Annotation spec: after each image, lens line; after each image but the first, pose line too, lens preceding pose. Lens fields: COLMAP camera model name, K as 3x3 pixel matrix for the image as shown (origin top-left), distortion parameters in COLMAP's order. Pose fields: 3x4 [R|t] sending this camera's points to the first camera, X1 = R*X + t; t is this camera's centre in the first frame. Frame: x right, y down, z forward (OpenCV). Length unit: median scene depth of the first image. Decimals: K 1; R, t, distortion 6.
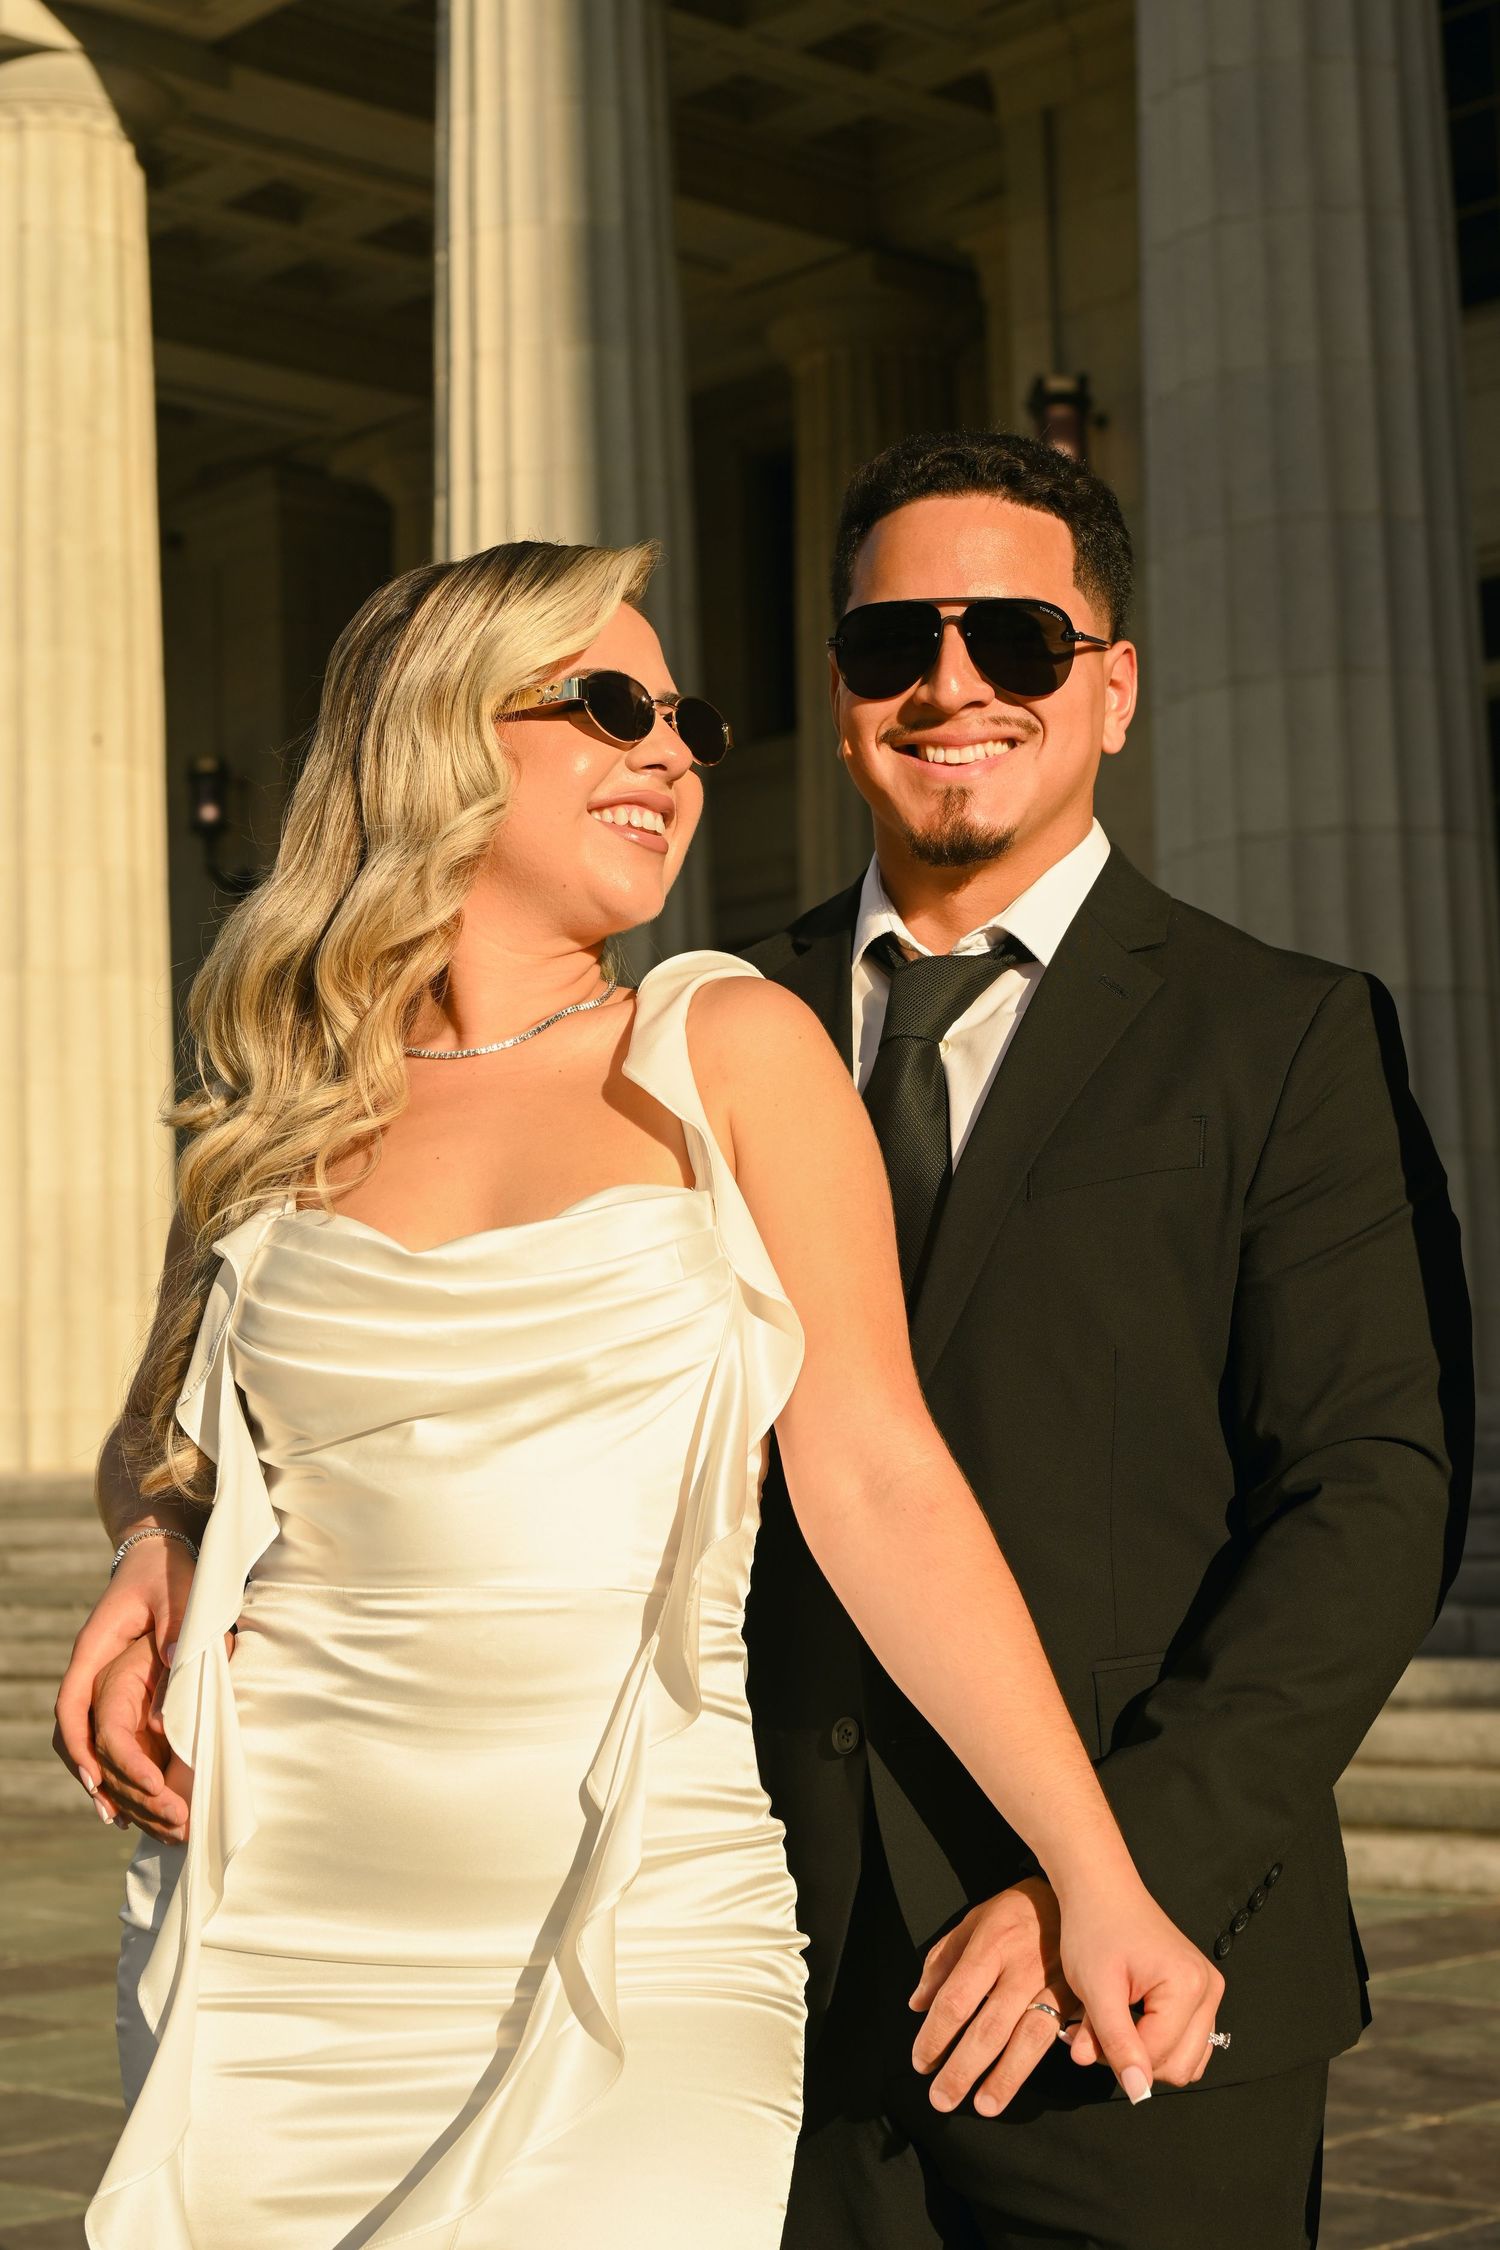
lens RADIAL K [[3579.0, 0, 807.3], [0, 3579.0, 1124.1], [0, 0, 1]] dist [0.006749, -0.008804]
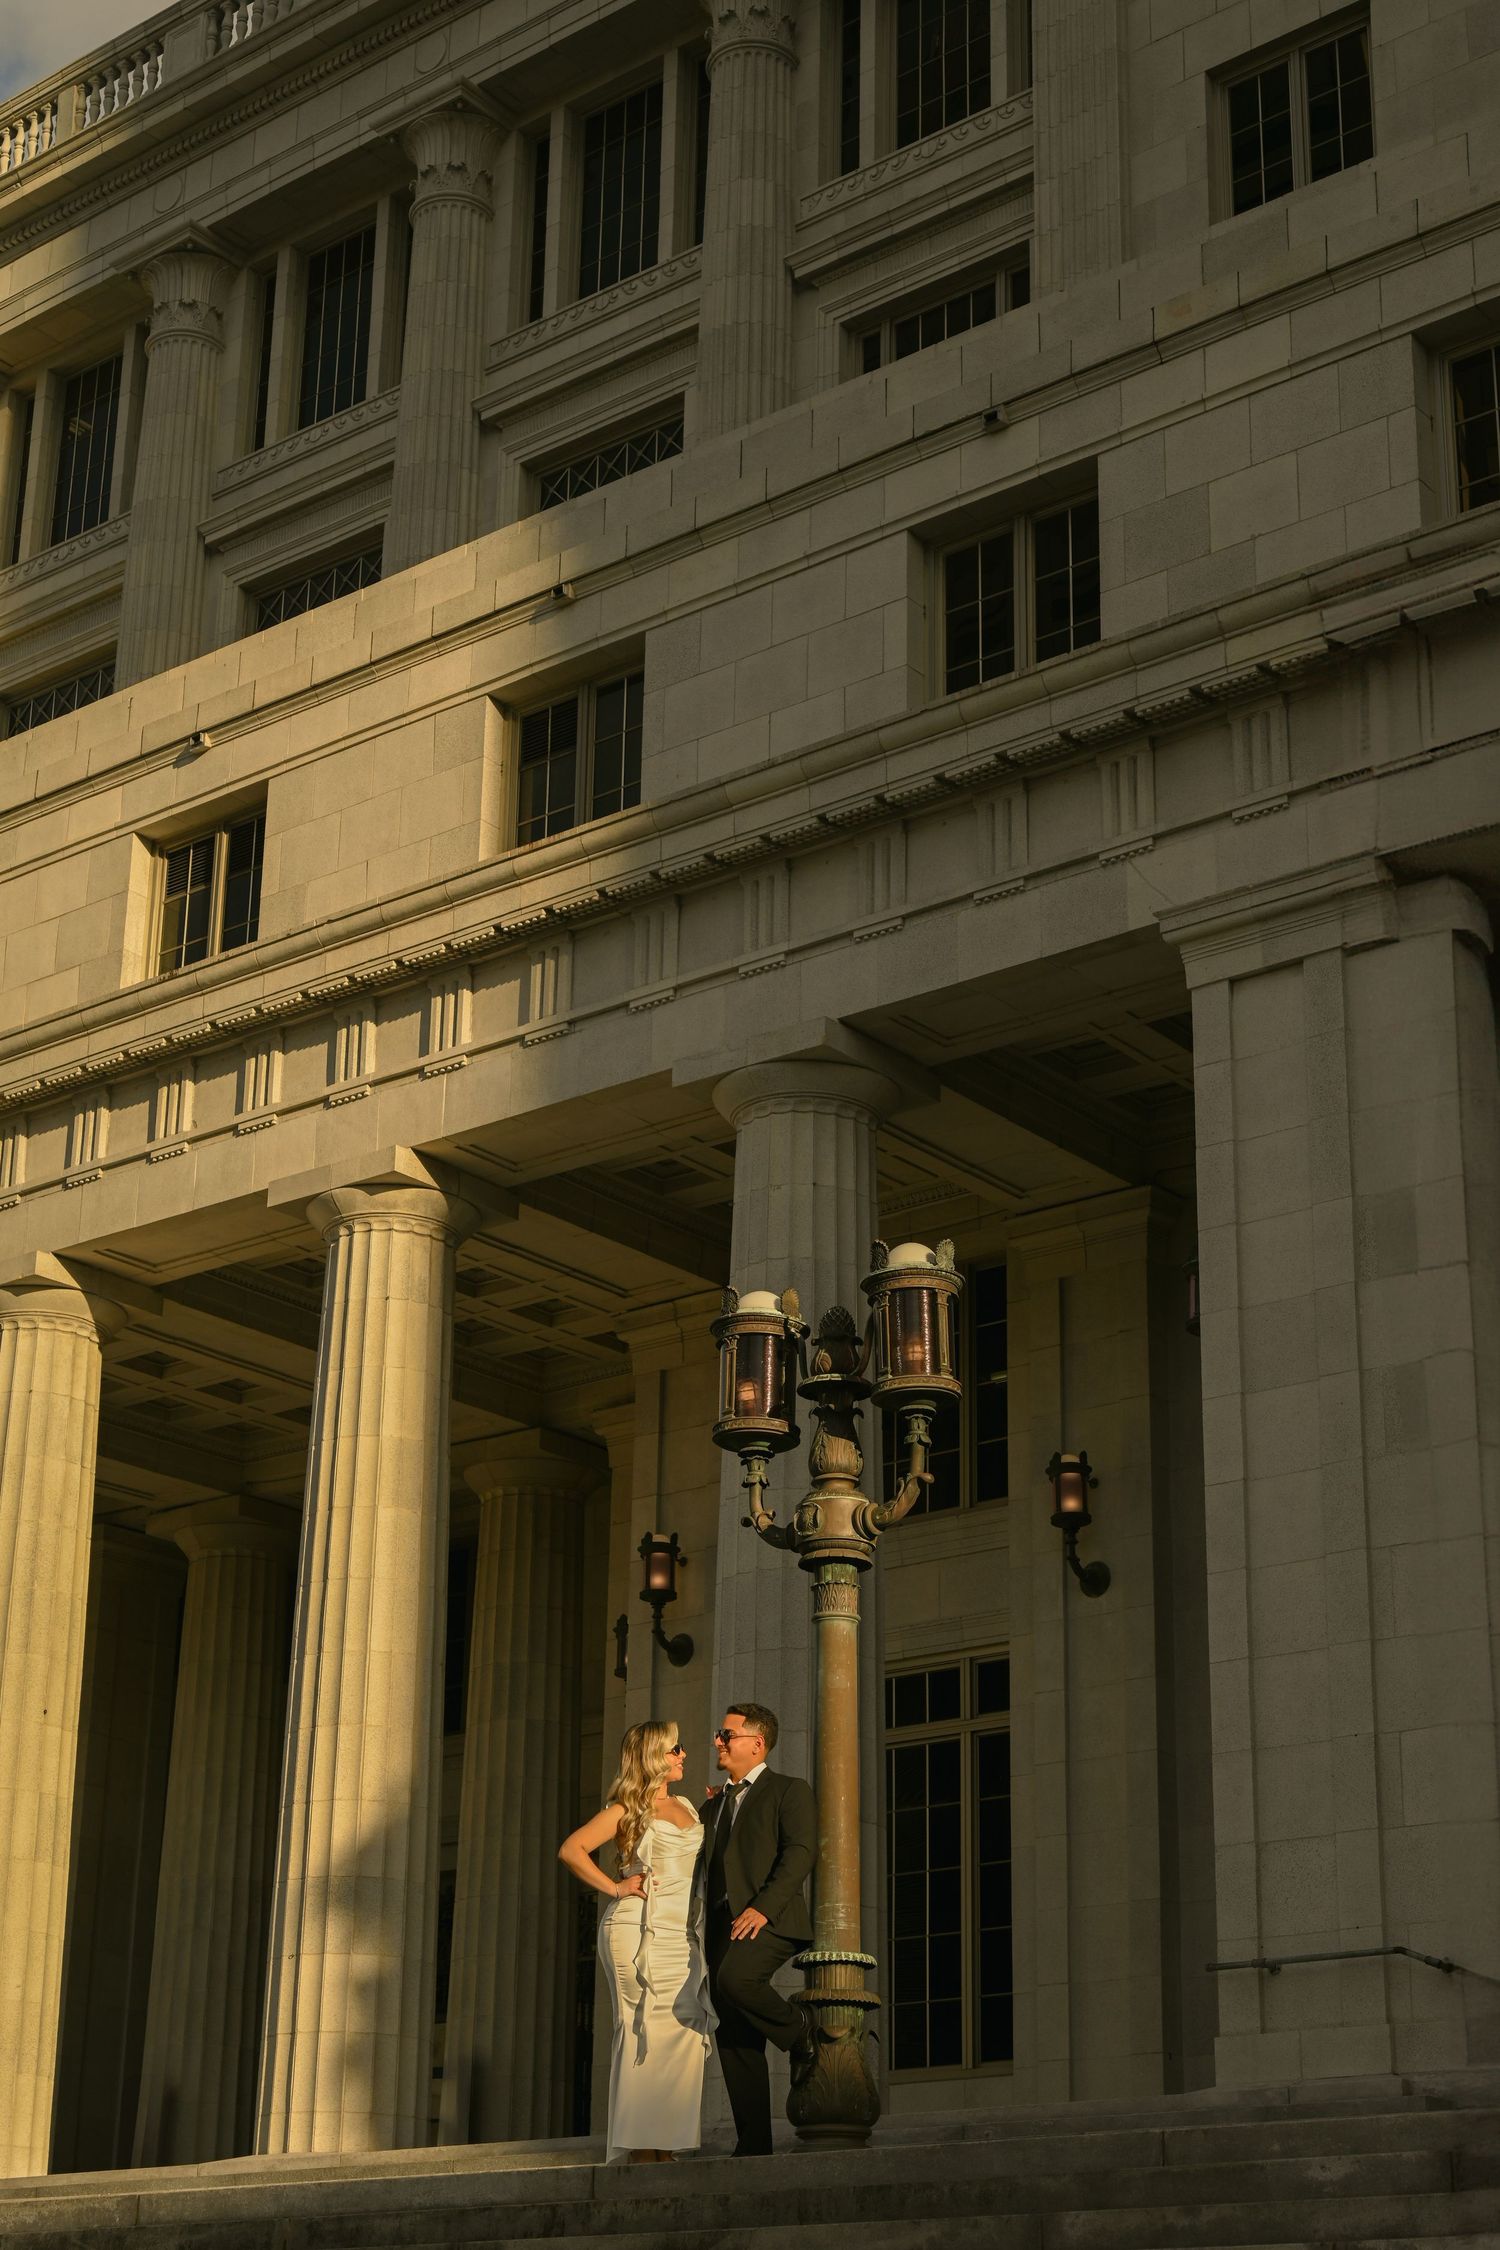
lens RADIAL K [[3579.0, 0, 807.3], [0, 3579.0, 1124.1], [0, 0, 1]] dist [0.006749, -0.008804]
pose [[0.988488, 0.092173, 0.119981, -0.077061], [-0.055667, 0.958947, -0.278068, 0.064680], [-0.140686, 0.268188, 0.953039, -0.625684]]
